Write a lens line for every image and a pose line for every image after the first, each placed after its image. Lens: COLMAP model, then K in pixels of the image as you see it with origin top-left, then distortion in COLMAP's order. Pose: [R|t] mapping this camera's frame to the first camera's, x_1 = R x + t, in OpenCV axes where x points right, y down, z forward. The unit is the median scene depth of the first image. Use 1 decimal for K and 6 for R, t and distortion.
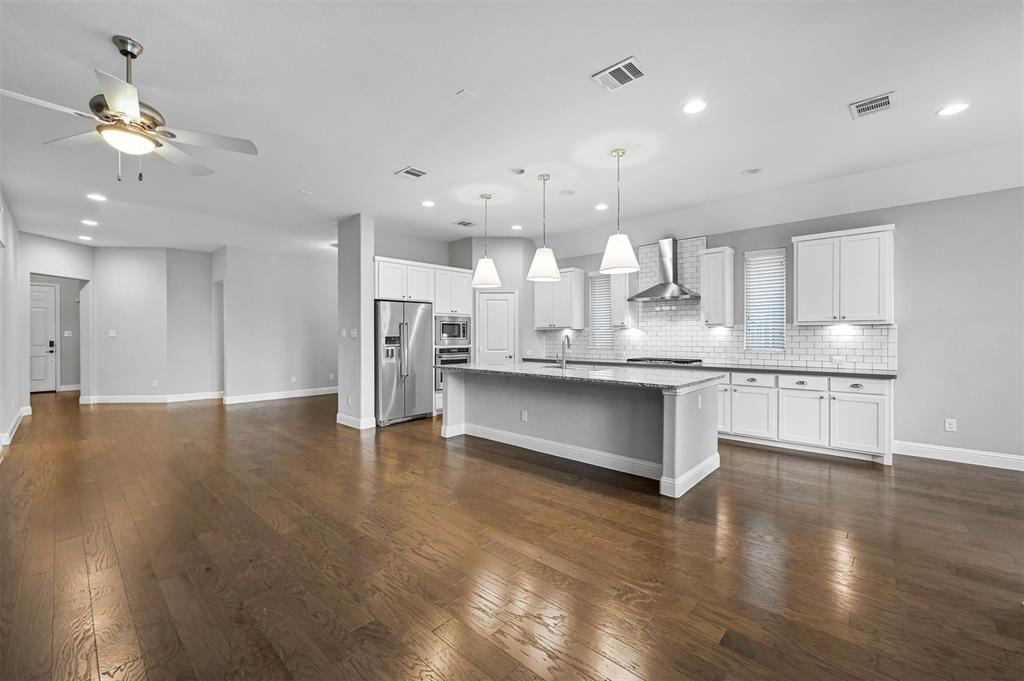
lens RADIAL K [[414.6, 0, 514.4], [0, 414.6, 334.1], [0, 0, 1]] dist [0.001201, 0.000070]
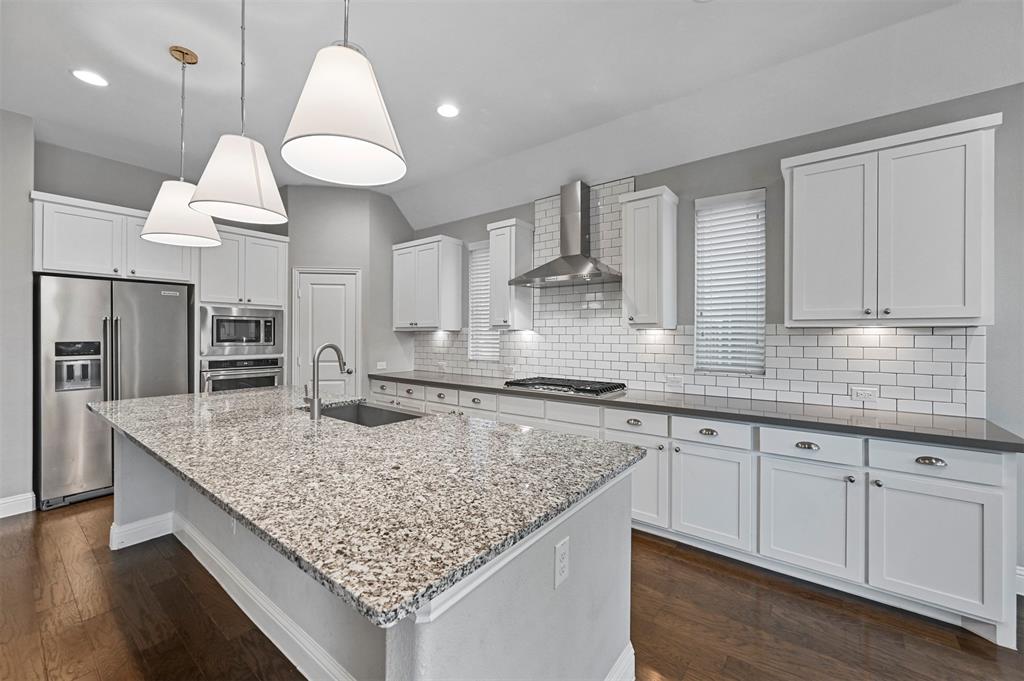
lens RADIAL K [[403.8, 0, 515.7], [0, 403.8, 331.6], [0, 0, 1]] dist [-0.002582, 0.000121]
pose [[0.995818, 0.006613, 0.091119, 0.250720], [-0.006158, 0.999967, -0.005276, -0.009236], [-0.091151, 0.004693, 0.995826, 0.454591]]
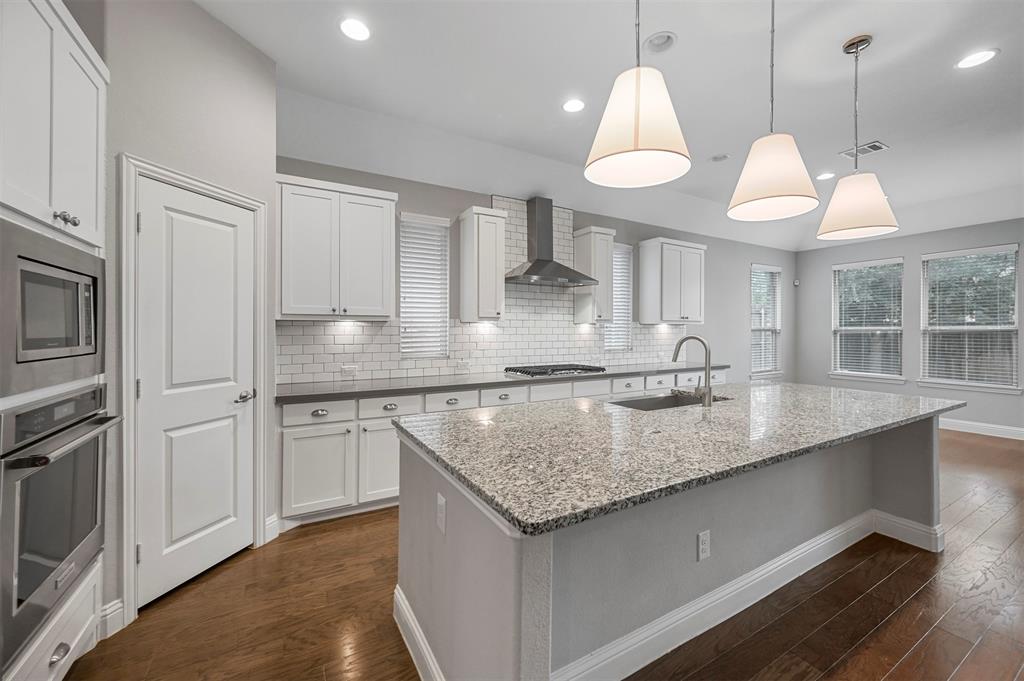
lens RADIAL K [[403.8, 0, 515.7], [0, 403.8, 331.6], [0, 0, 1]] dist [-0.002582, 0.000121]
pose [[0.295350, -0.001480, 0.955388, -0.334040], [-0.007821, 0.999962, 0.003967, -0.002878], [-0.955357, -0.008644, 0.295327, 0.910203]]
